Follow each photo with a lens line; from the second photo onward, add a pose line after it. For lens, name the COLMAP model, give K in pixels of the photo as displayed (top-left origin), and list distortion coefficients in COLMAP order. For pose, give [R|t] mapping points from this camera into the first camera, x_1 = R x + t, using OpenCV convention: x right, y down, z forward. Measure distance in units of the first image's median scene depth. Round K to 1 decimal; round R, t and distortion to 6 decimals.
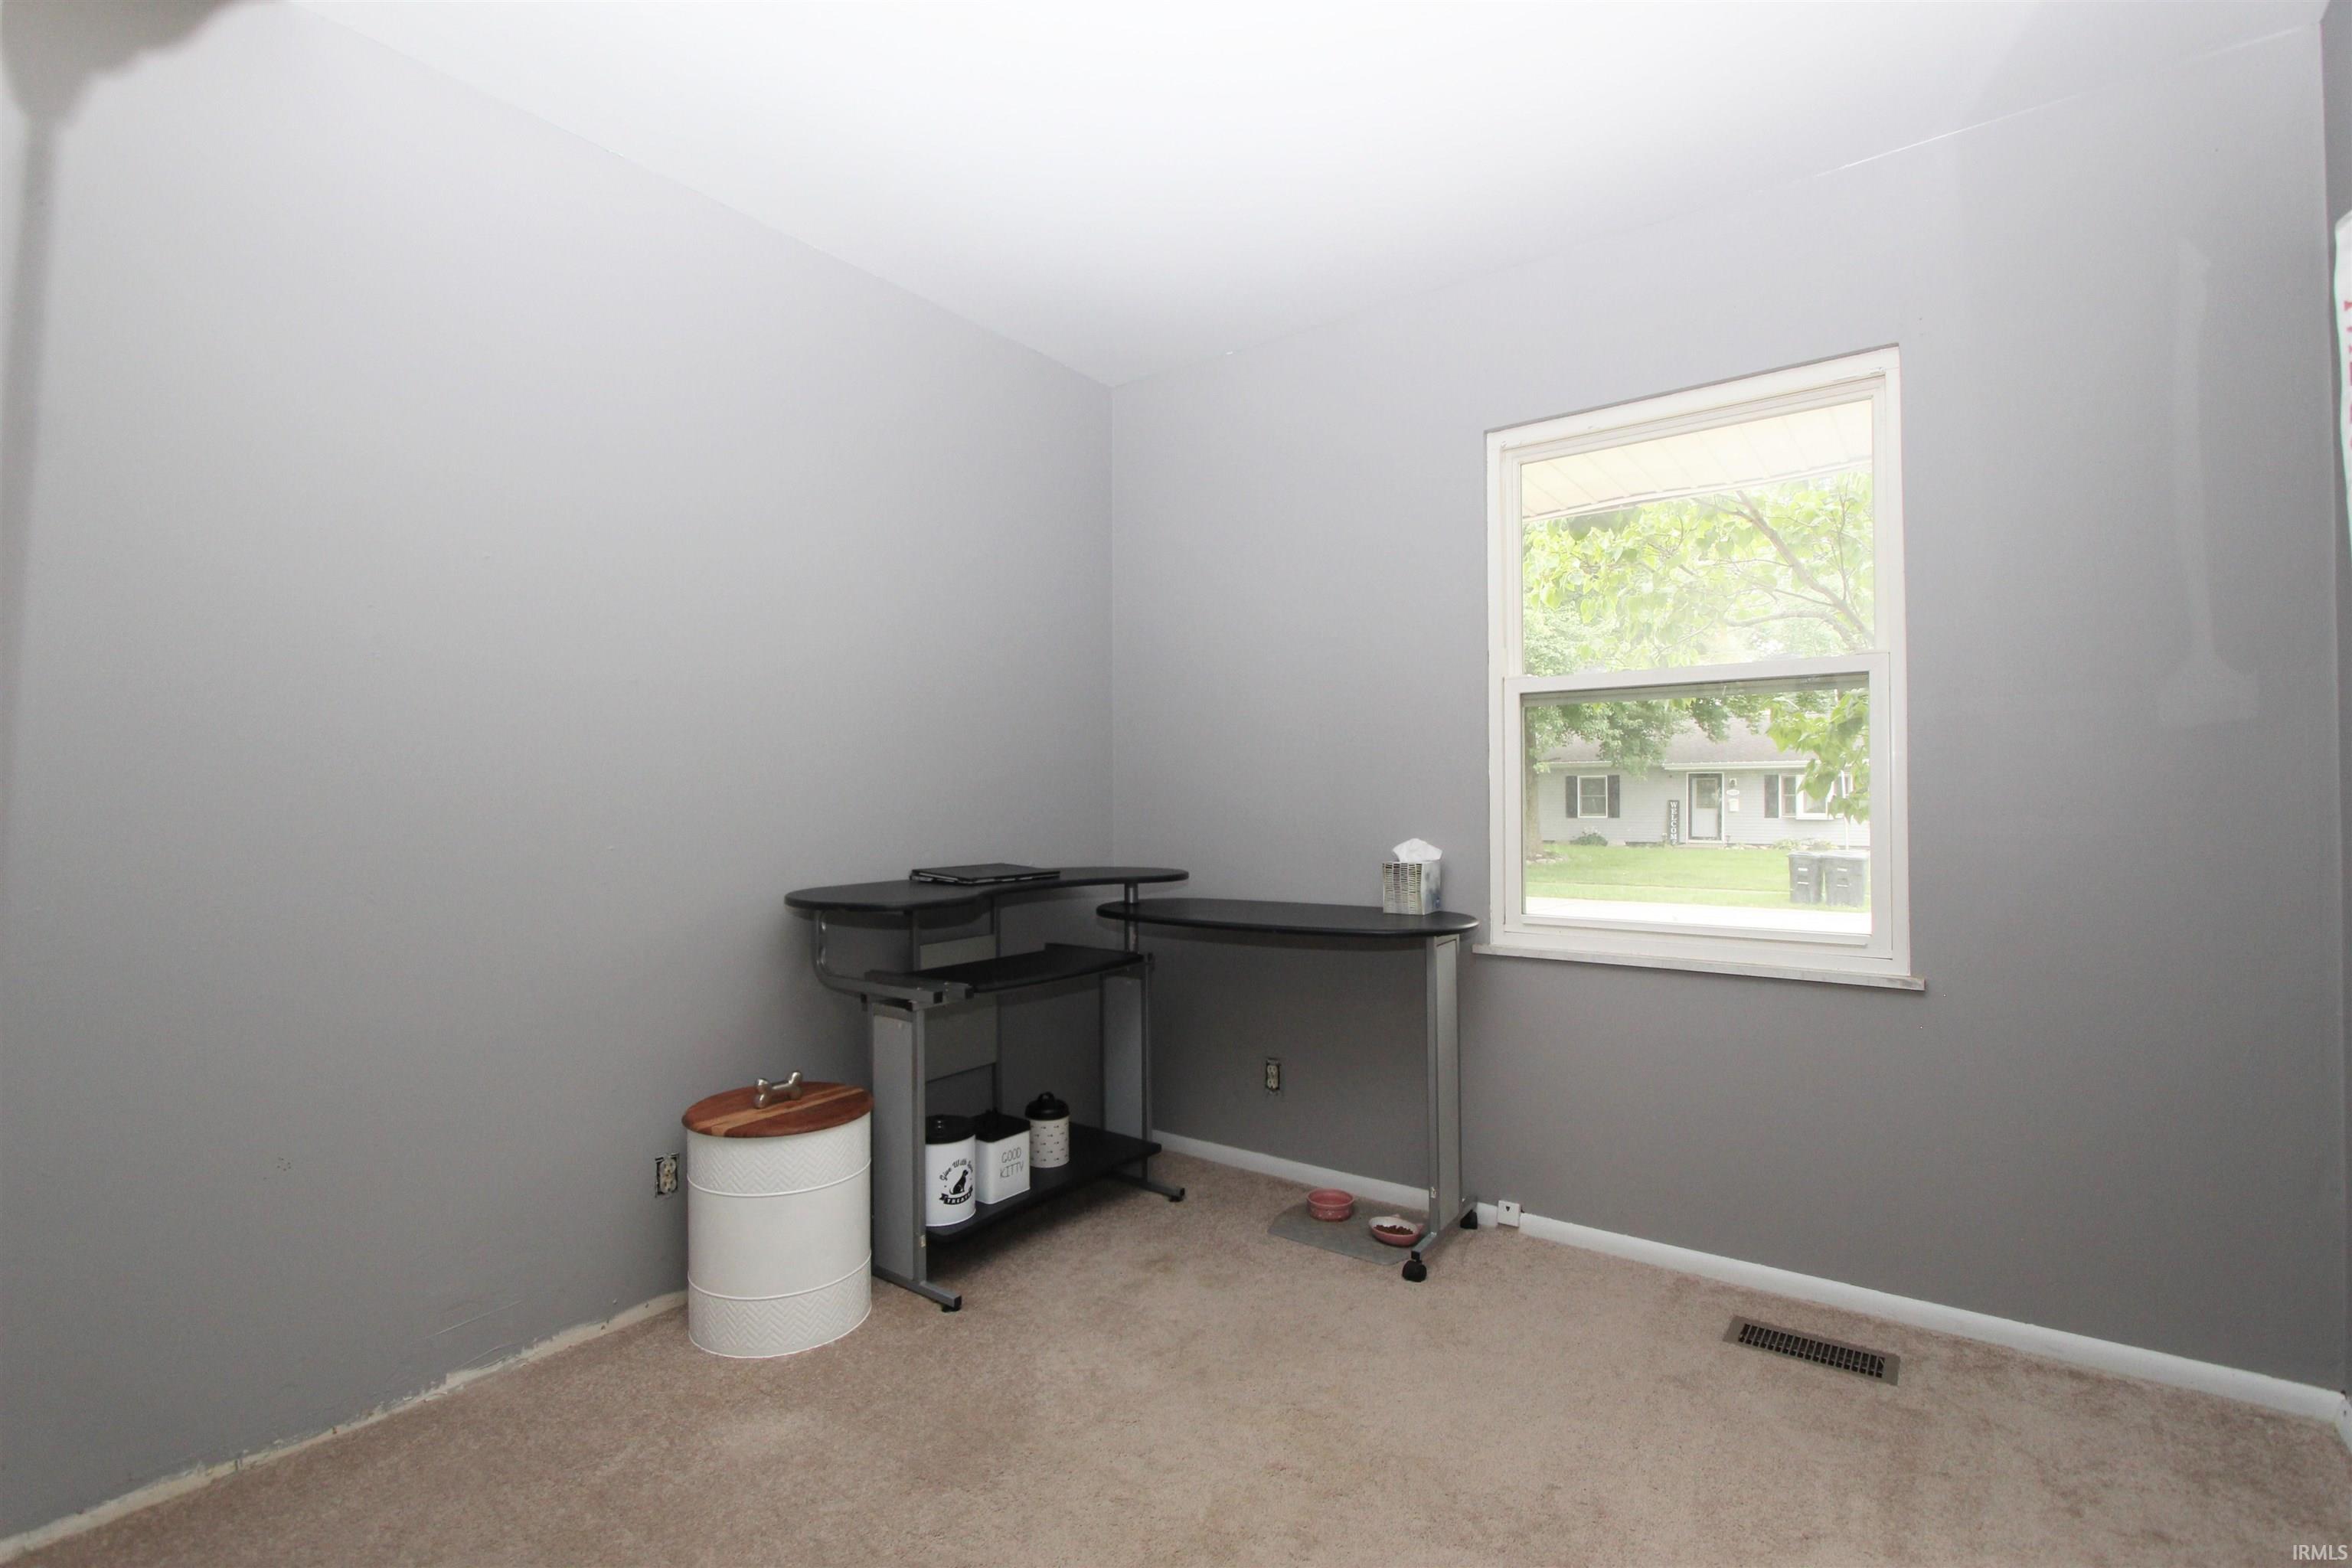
lens RADIAL K [[1081.9, 0, 1158.6], [0, 1081.9, 796.8], [0, 0, 1]] dist [-0.015649, 0.000419]
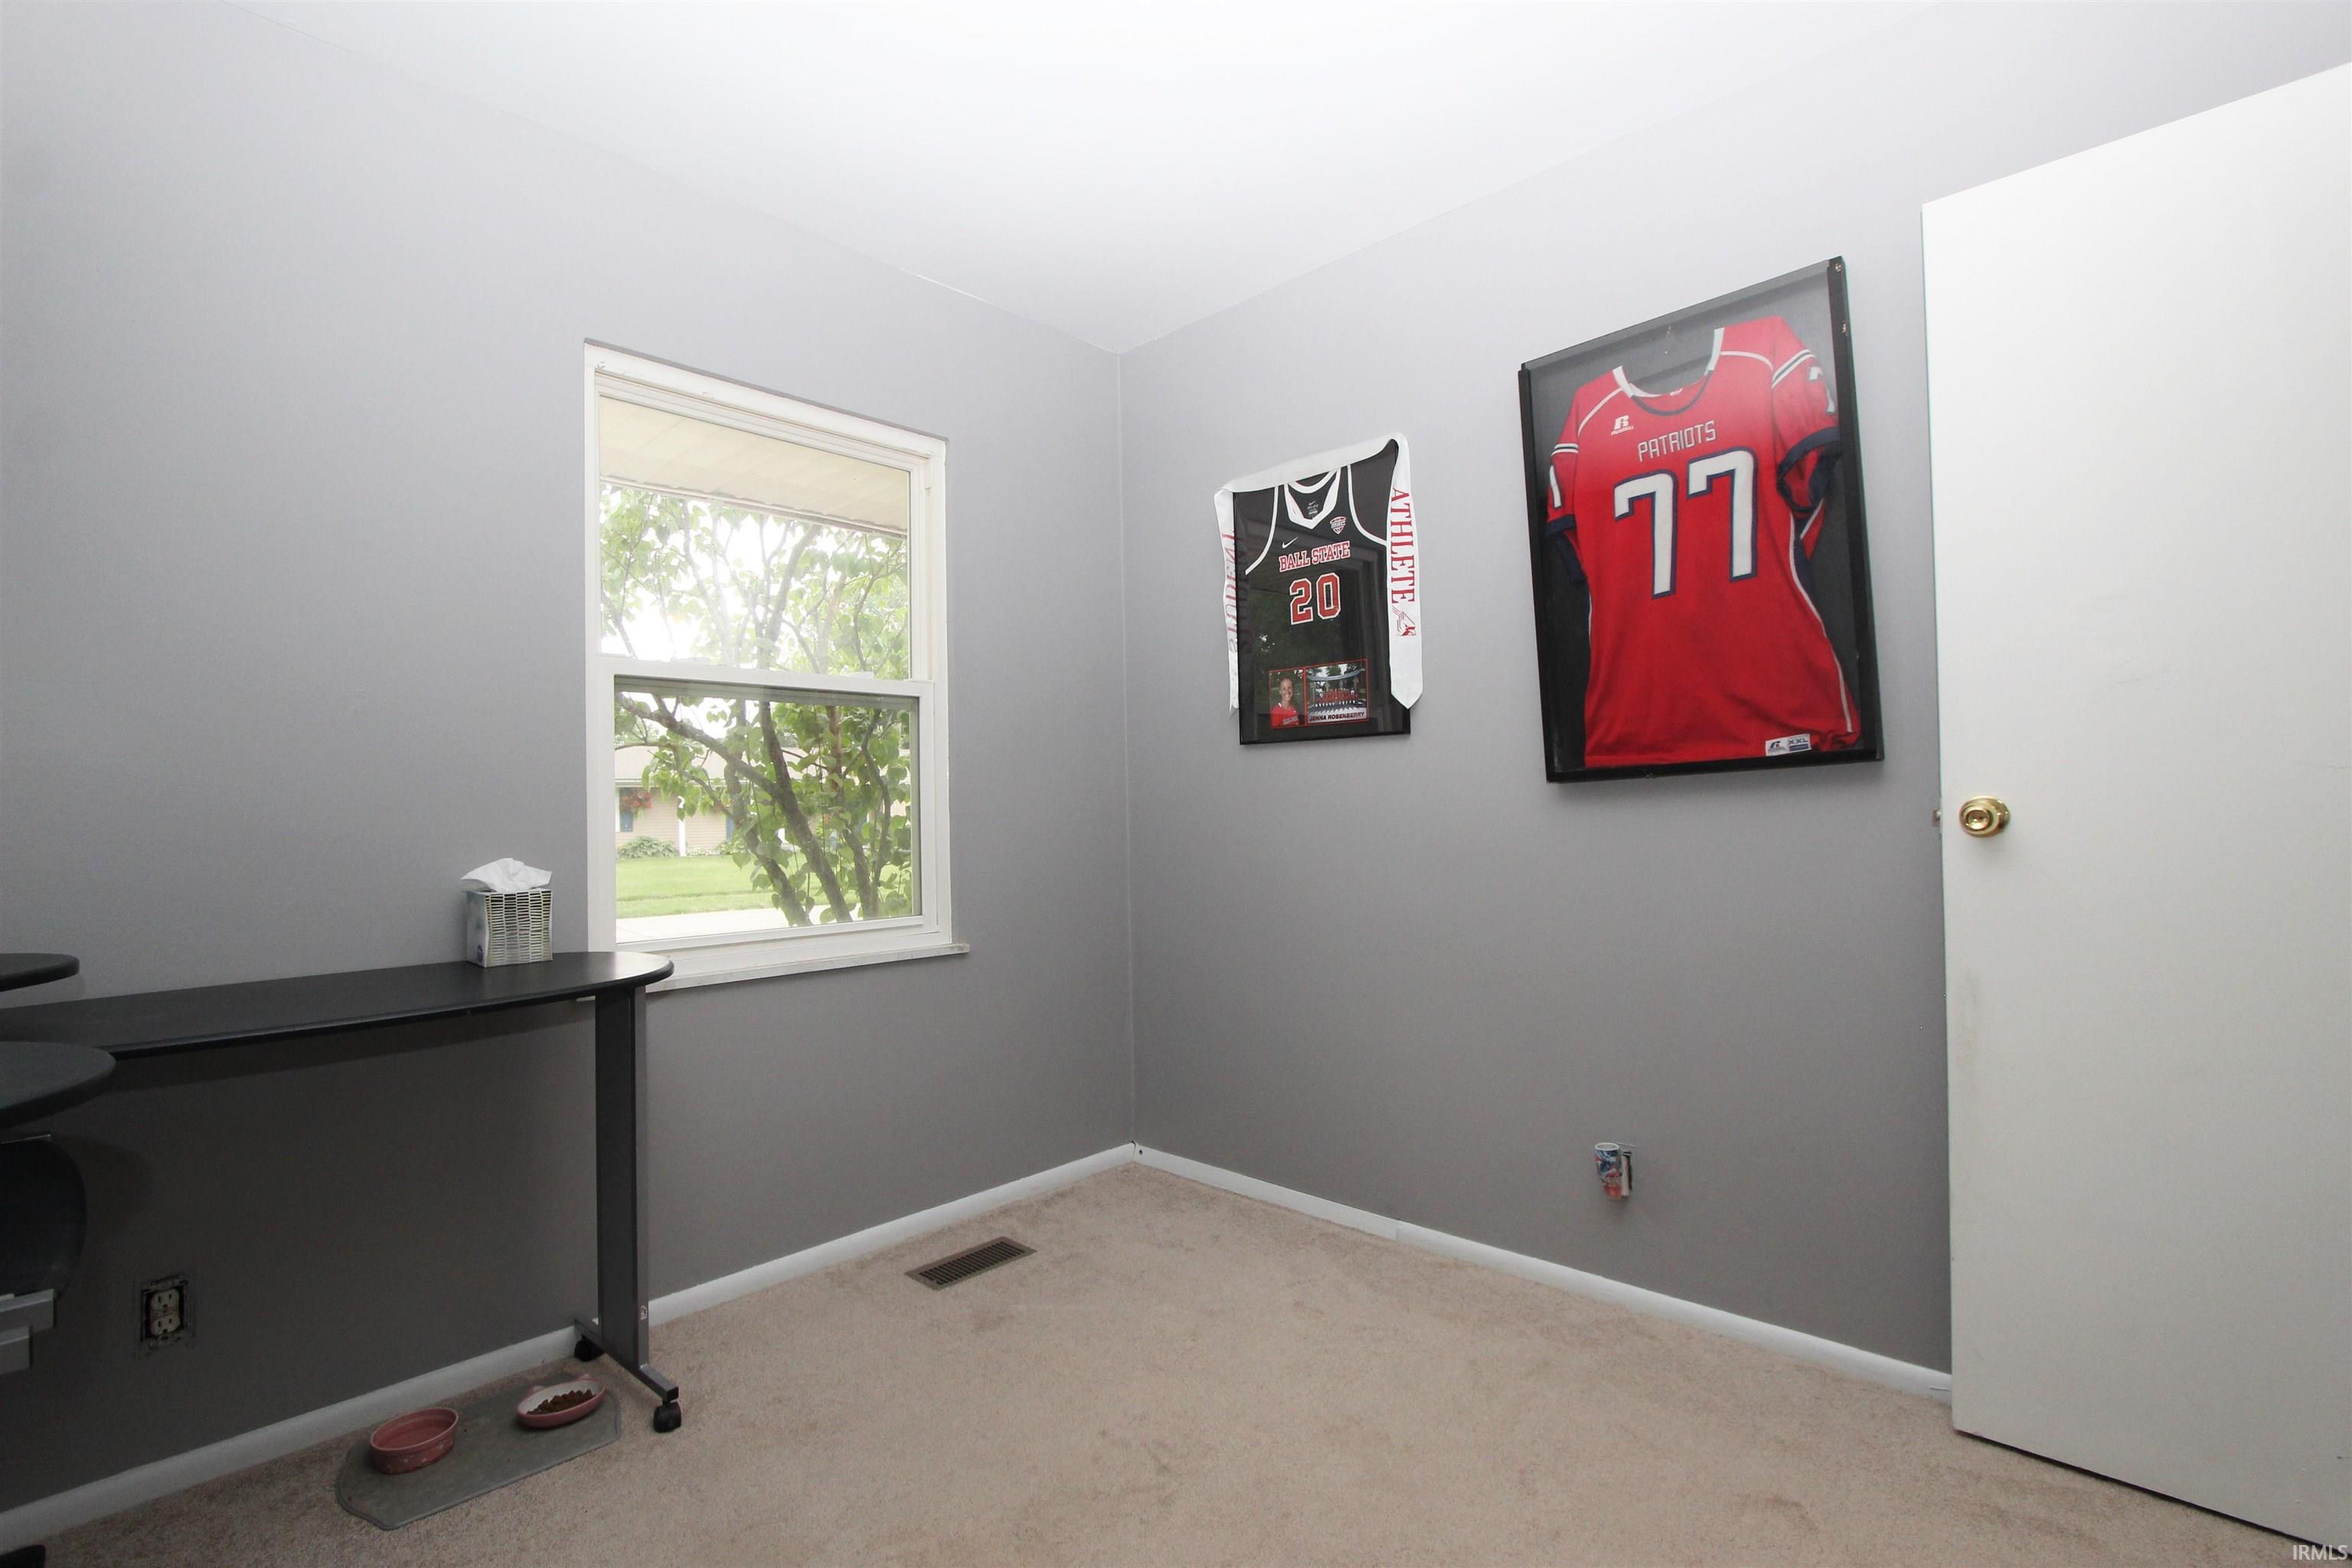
lens RADIAL K [[1081.9, 0, 1158.6], [0, 1081.9, 796.8], [0, 0, 1]] dist [-0.015649, 0.000419]
pose [[0.109664, 0.011474, 0.993902, -0.476872], [0.011072, 0.999857, -0.012765, 0.013049], [-0.993907, 0.012404, 0.109522, 0.551407]]
